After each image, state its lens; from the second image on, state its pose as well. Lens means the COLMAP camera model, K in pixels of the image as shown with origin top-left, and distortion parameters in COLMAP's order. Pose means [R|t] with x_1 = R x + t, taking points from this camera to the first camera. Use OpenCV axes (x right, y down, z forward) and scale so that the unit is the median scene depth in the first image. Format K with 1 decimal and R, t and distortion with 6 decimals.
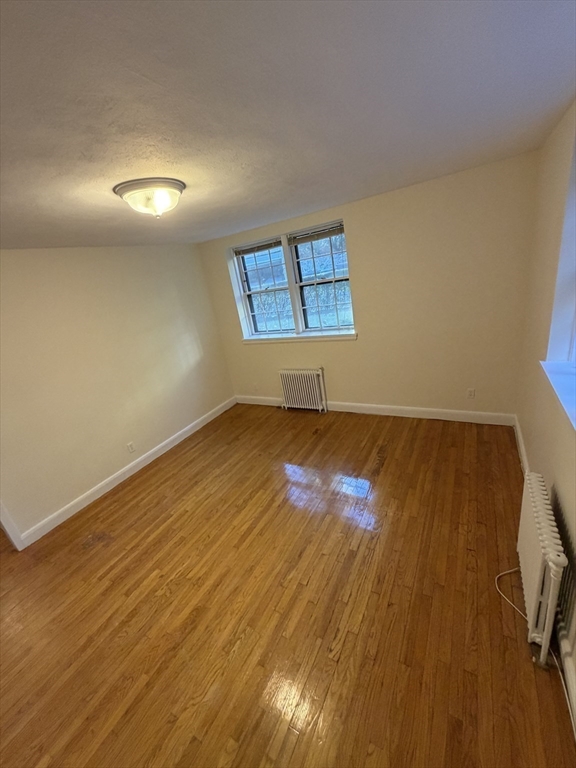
lens RADIAL K [[307.3, 0, 283.5], [0, 307.3, 383.0], [0, 0, 1]] dist [-0.004033, 0.001043]
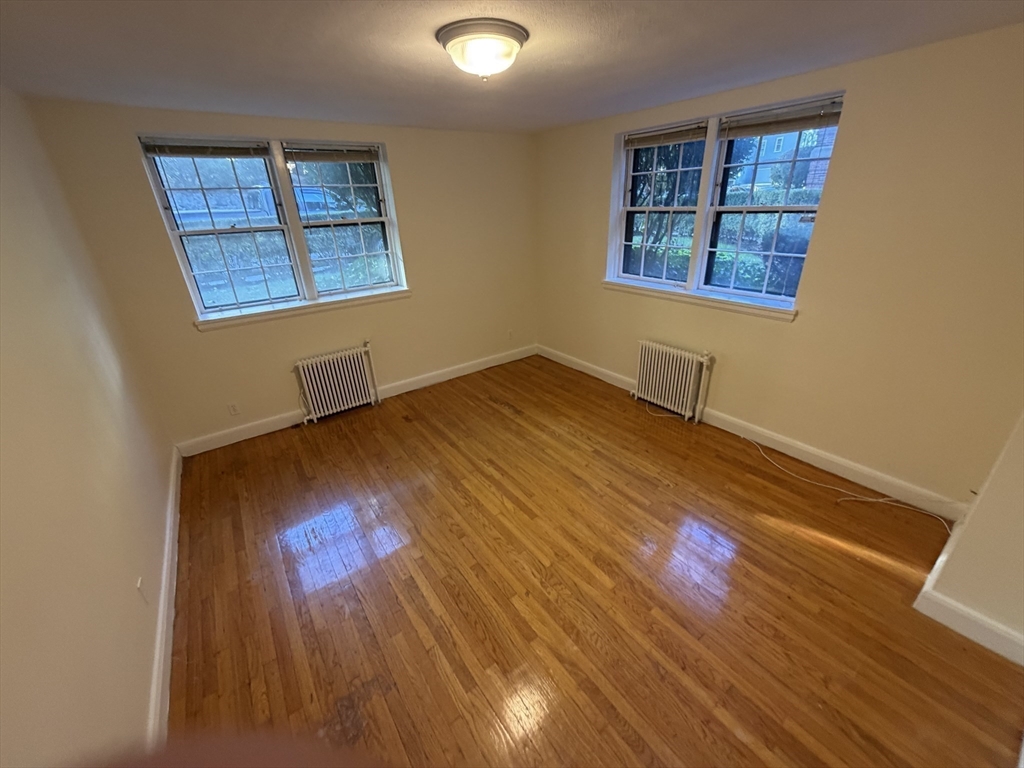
lens RADIAL K [[409.7, 0, 515.0], [0, 409.7, 383.9], [0, 0, 1]] dist [-0.004033, 0.001043]
pose [[0.405809, -0.228685, 0.884886, -0.912729], [0.278849, 0.953007, 0.118409, 0.041518], [-0.870381, 0.198698, 0.450507, 0.407534]]
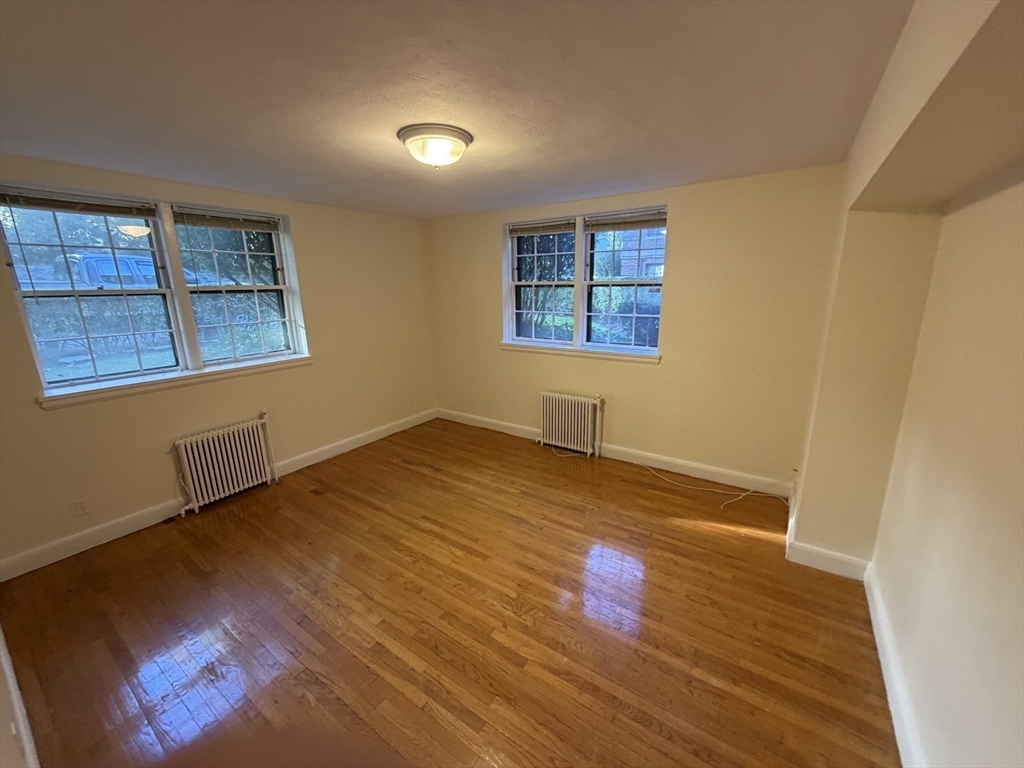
lens RADIAL K [[409.7, 0, 515.9], [0, 409.7, 383.0], [0, 0, 1]] dist [-0.004033, 0.001043]
pose [[0.075115, -0.071582, 0.994602, -1.052675], [0.337379, 0.940422, 0.042203, 0.052596], [-0.938367, 0.332388, 0.094790, 0.562239]]
